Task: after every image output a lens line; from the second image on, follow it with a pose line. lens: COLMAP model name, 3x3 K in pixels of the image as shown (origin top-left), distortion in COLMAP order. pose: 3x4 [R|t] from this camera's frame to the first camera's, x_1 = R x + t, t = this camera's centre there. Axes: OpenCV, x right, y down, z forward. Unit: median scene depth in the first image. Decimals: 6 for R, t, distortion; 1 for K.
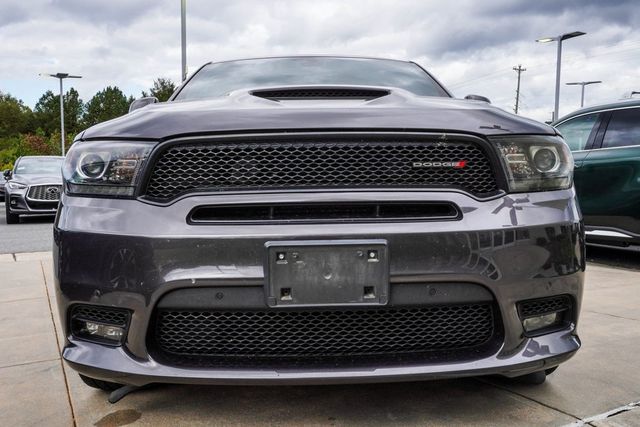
lens RADIAL K [[580.4, 0, 321.9], [0, 580.4, 221.1], [0, 0, 1]] dist [-0.015294, -0.003043]
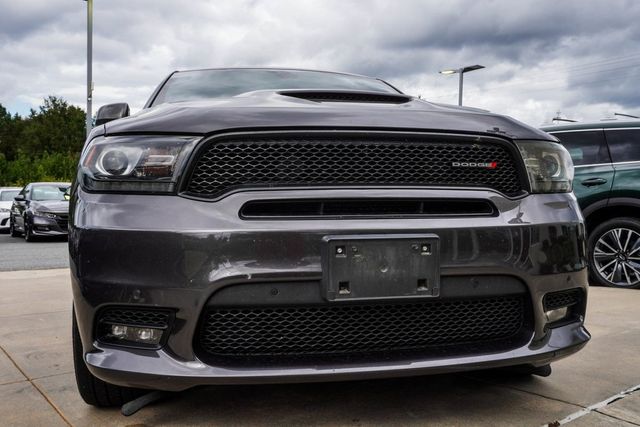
lens RADIAL K [[582.4, 0, 320.0], [0, 582.4, 213.5], [0, 0, 1]] dist [-0.002893, -0.007888]
pose [[0.985680, 0.004919, 0.168553, -0.254156], [0.004739, 0.998371, -0.056852, 0.050264], [-0.168558, 0.056837, 0.984052, 0.004688]]
